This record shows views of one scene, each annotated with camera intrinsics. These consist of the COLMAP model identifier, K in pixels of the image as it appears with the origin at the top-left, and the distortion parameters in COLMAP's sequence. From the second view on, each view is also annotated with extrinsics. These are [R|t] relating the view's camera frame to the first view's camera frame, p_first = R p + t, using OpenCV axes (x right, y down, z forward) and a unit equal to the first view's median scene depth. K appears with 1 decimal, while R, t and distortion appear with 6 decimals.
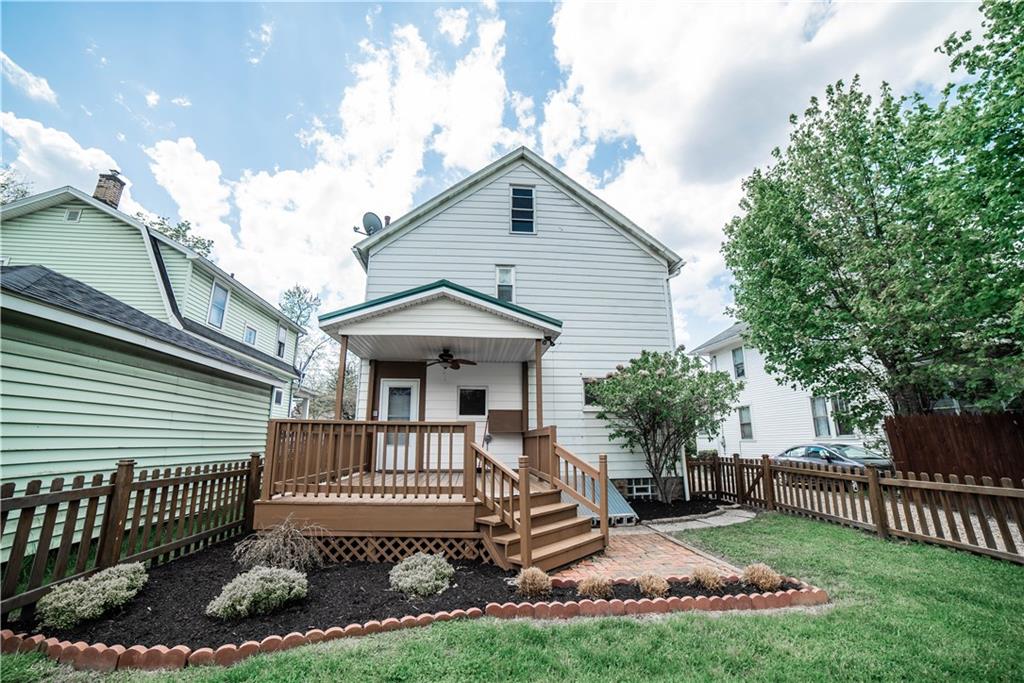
lens RADIAL K [[429.8, 0, 512.0], [0, 429.8, 341.5], [0, 0, 1]] dist [-0.108224, 0.038216]
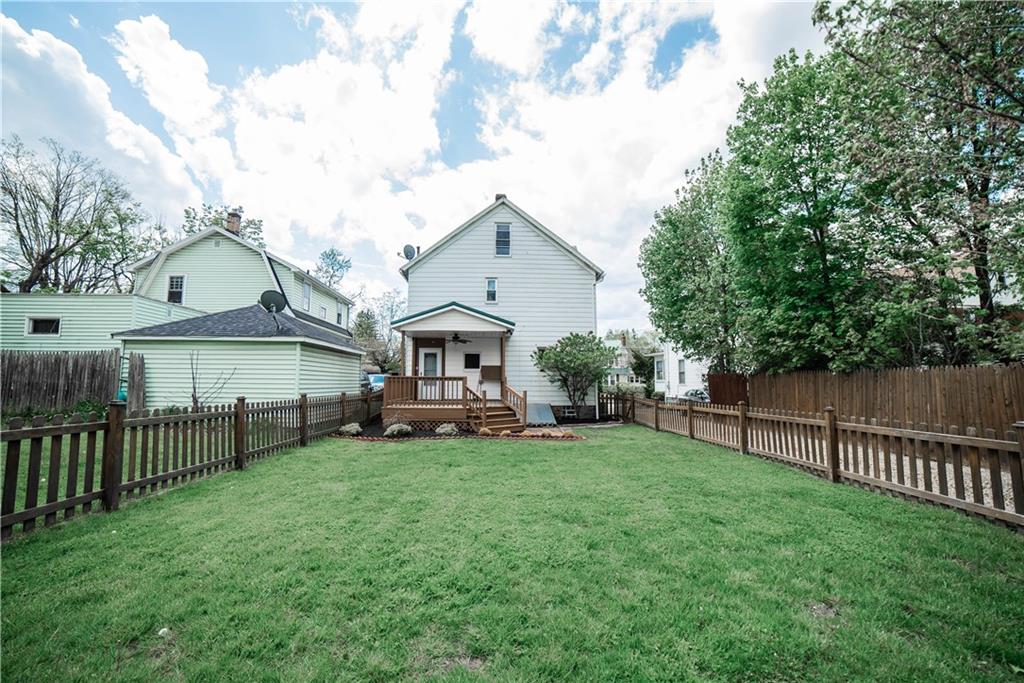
lens RADIAL K [[429.8, 0, 512.0], [0, 429.8, 341.5], [0, 0, 1]] dist [-0.108224, 0.038216]
pose [[0.999412, 0.001764, -0.034239, 0.130151], [0.002898, 0.990754, 0.135638, -0.174644], [0.034162, -0.135657, 0.990167, -0.710277]]
